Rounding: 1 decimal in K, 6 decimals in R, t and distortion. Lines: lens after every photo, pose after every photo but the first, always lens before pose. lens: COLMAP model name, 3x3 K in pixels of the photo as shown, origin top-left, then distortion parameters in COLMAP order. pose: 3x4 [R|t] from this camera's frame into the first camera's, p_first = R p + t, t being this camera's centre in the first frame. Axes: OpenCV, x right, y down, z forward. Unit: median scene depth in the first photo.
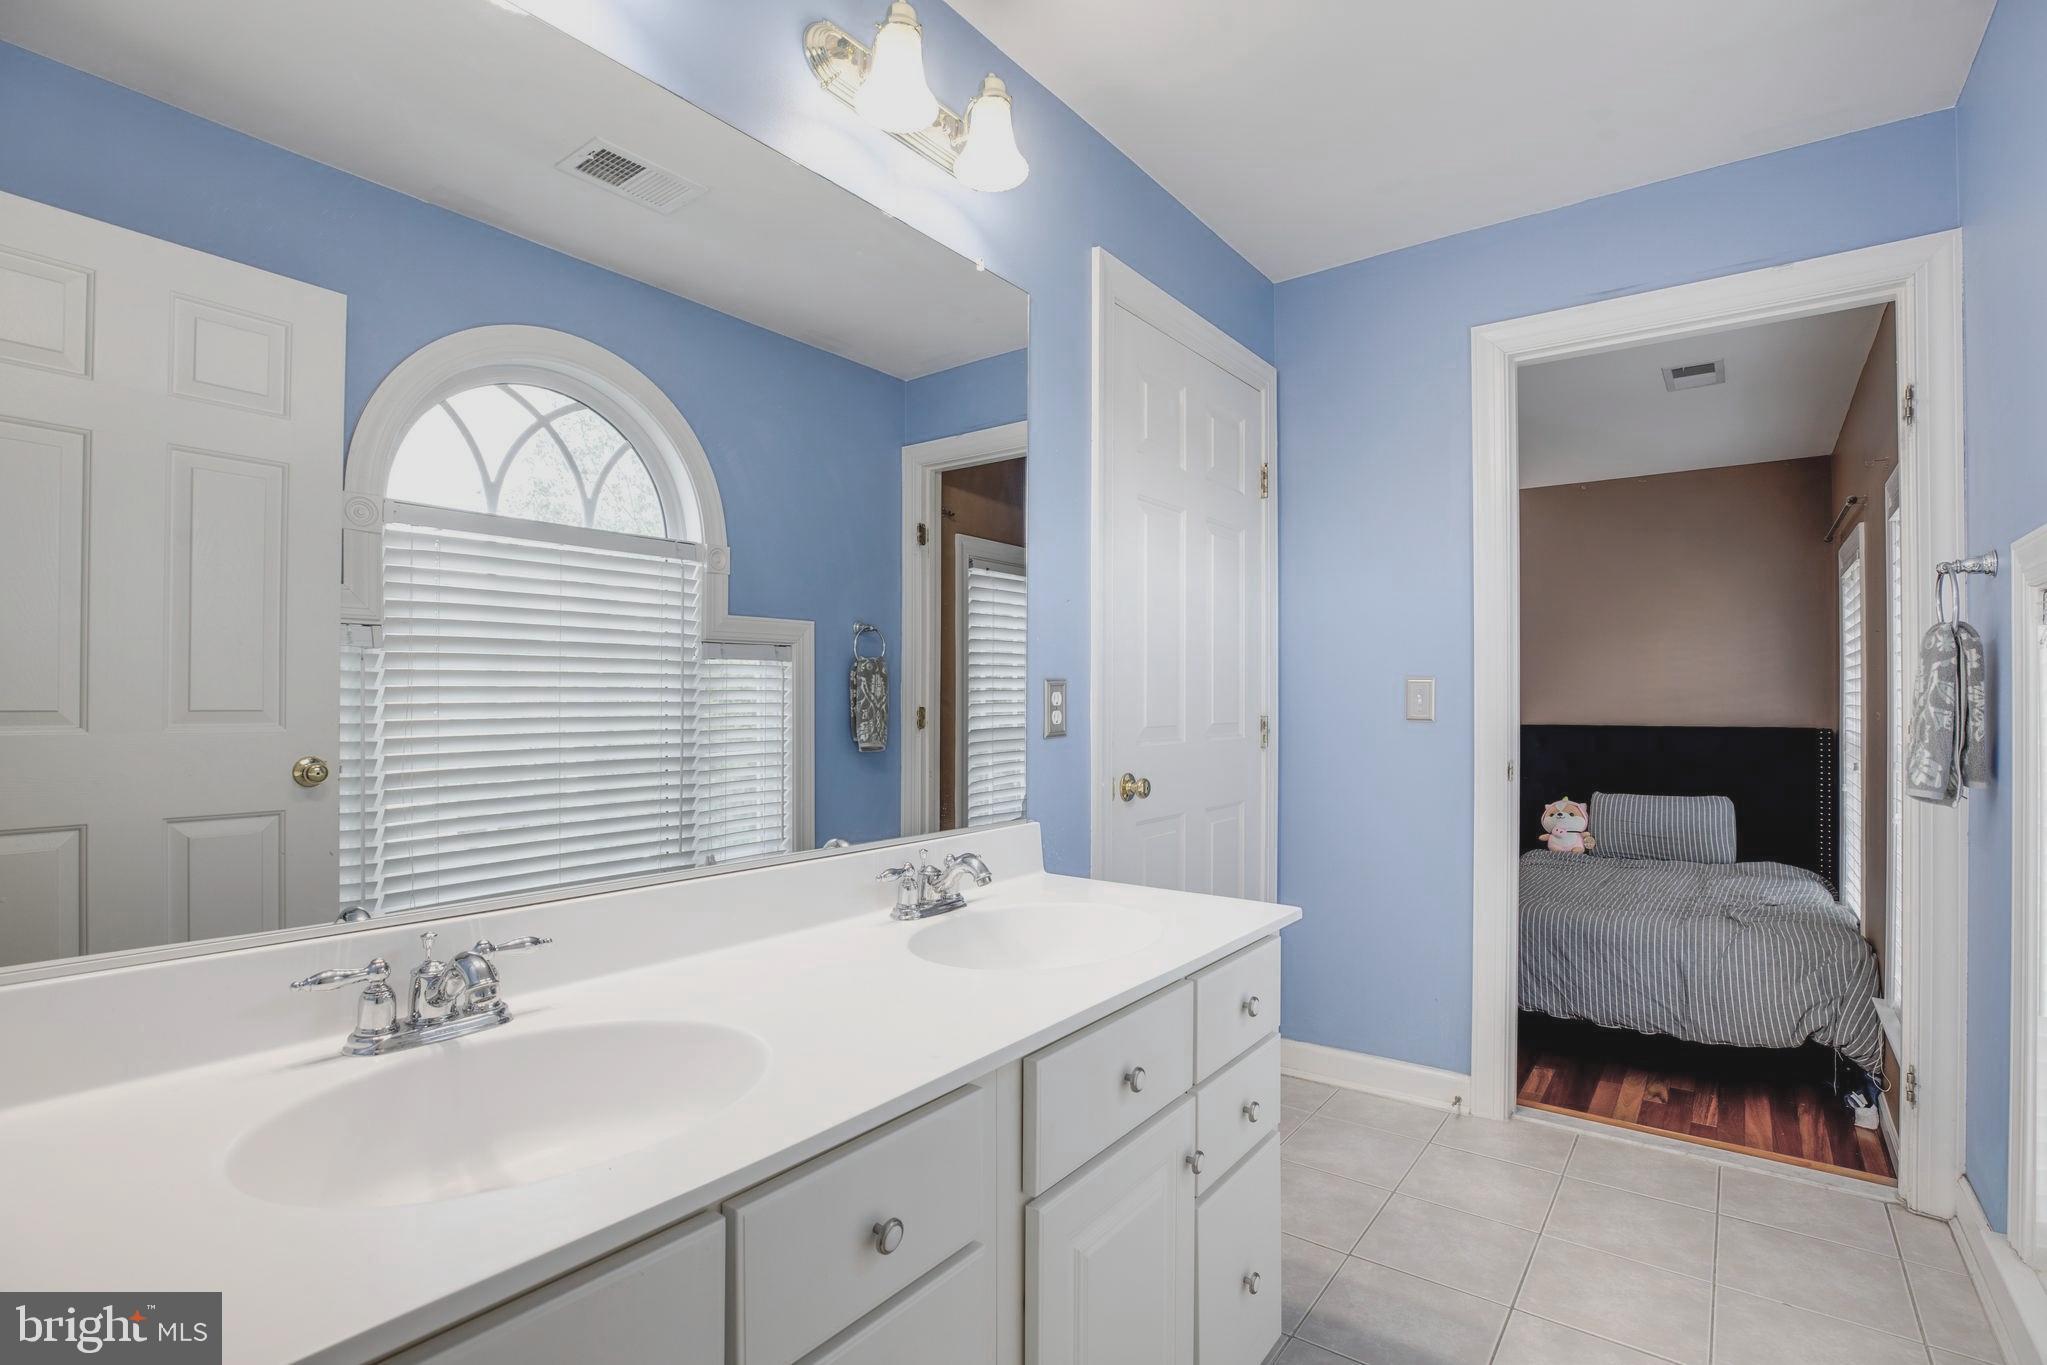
lens RADIAL K [[951.9, 0, 1022.9], [0, 951.9, 694.8], [0, 0, 1]] dist [-0.000173, -0.000296]
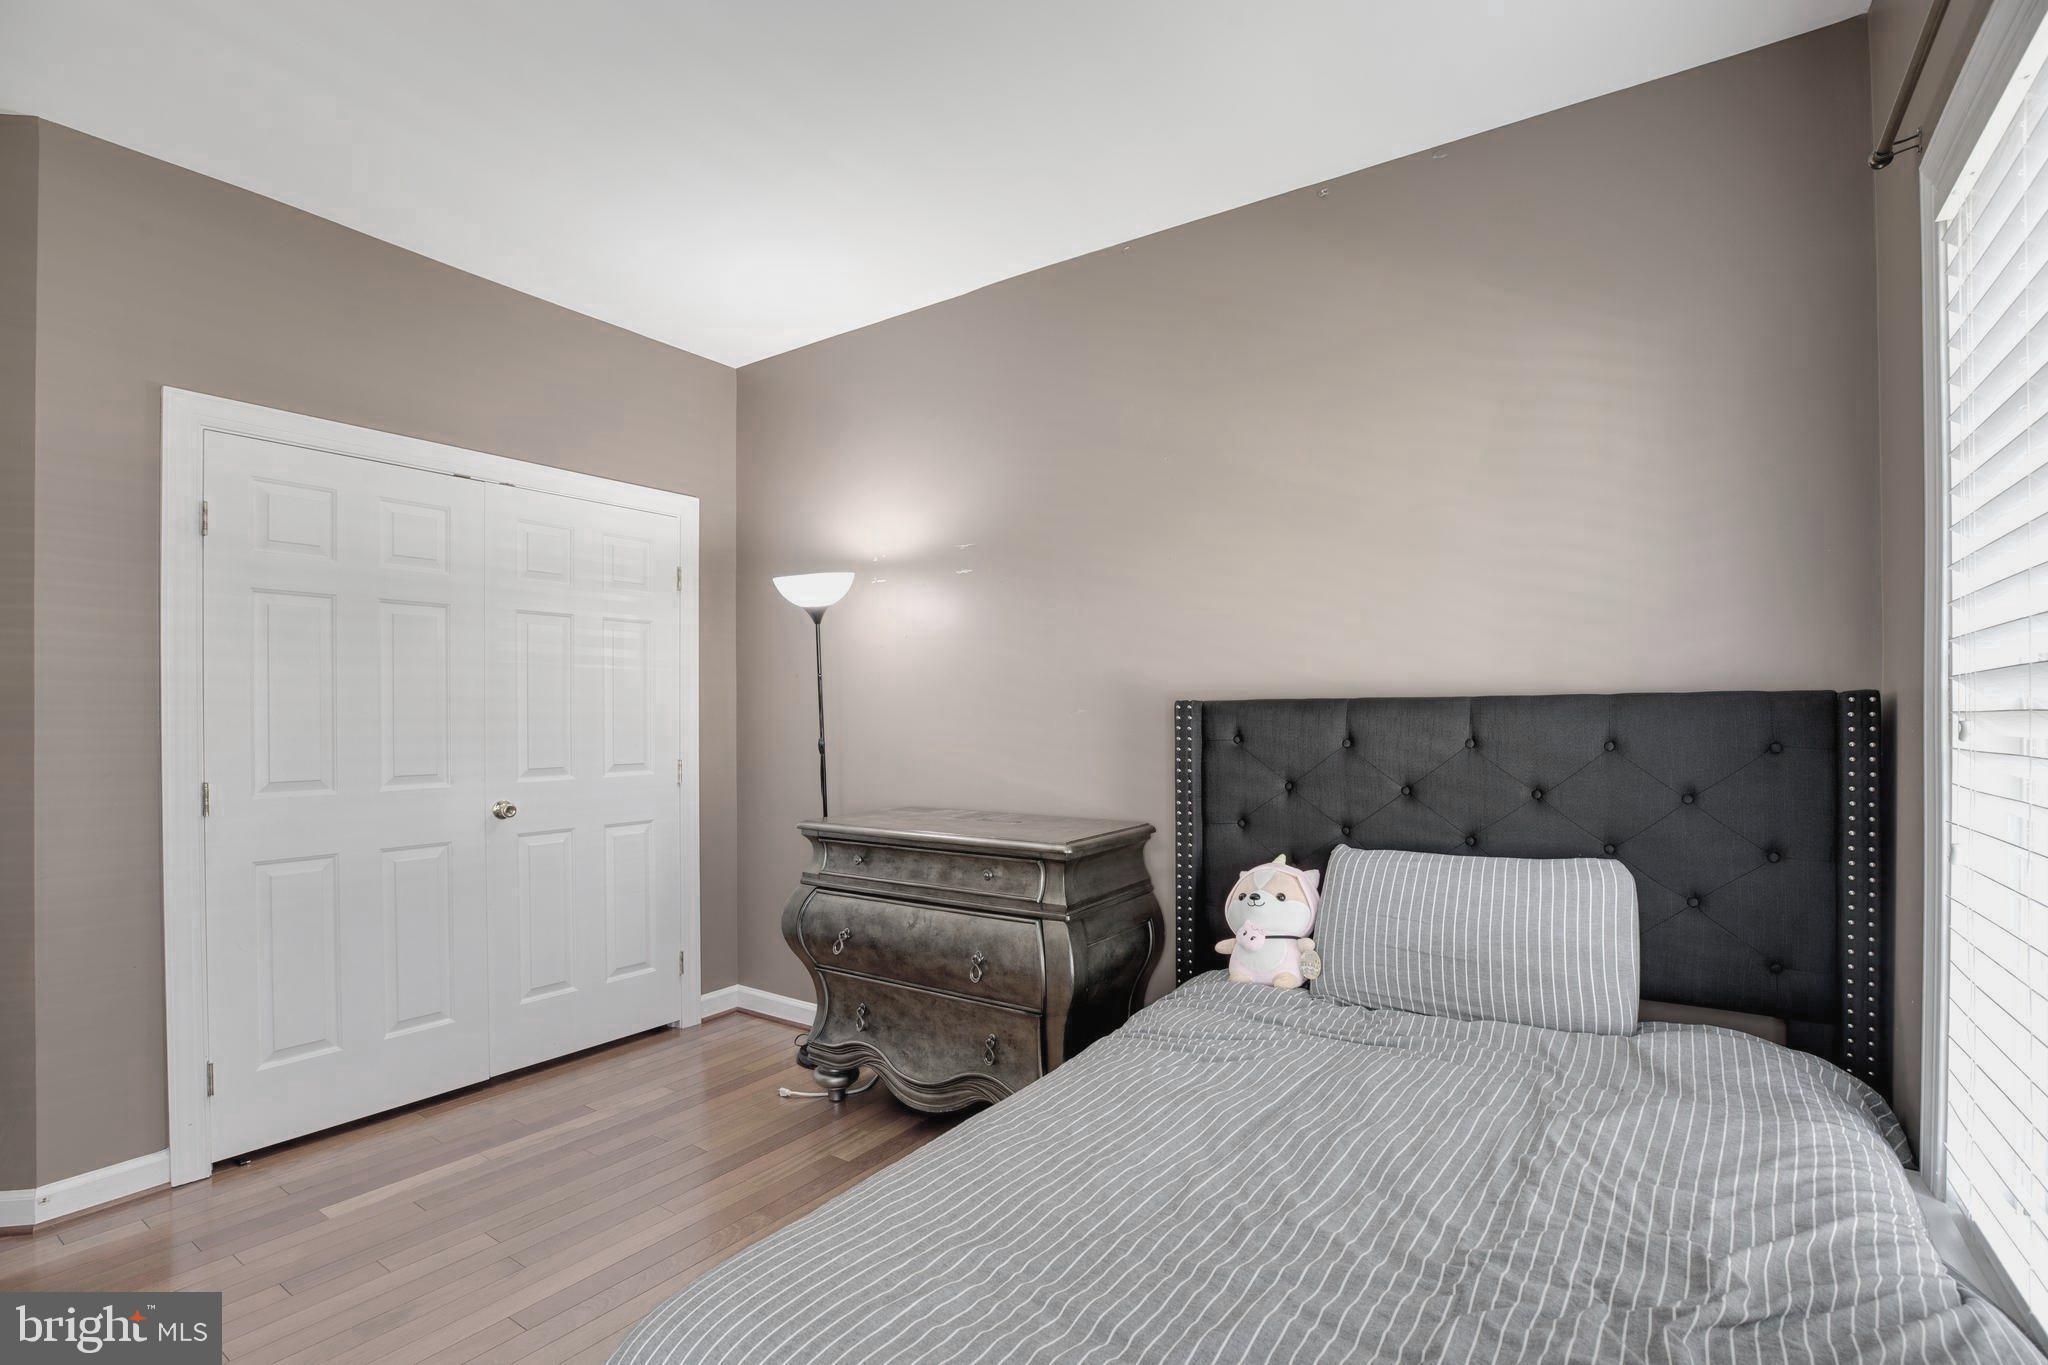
lens RADIAL K [[952.4, 0, 993.9], [0, 952.4, 712.4], [0, 0, 1]] dist [-0.000173, -0.000296]
pose [[0.999786, -0.000042, 0.020671, 0.439852], [0.000177, 0.999979, -0.006543, 0.043193], [-0.020670, 0.006545, 0.999765, 0.565856]]
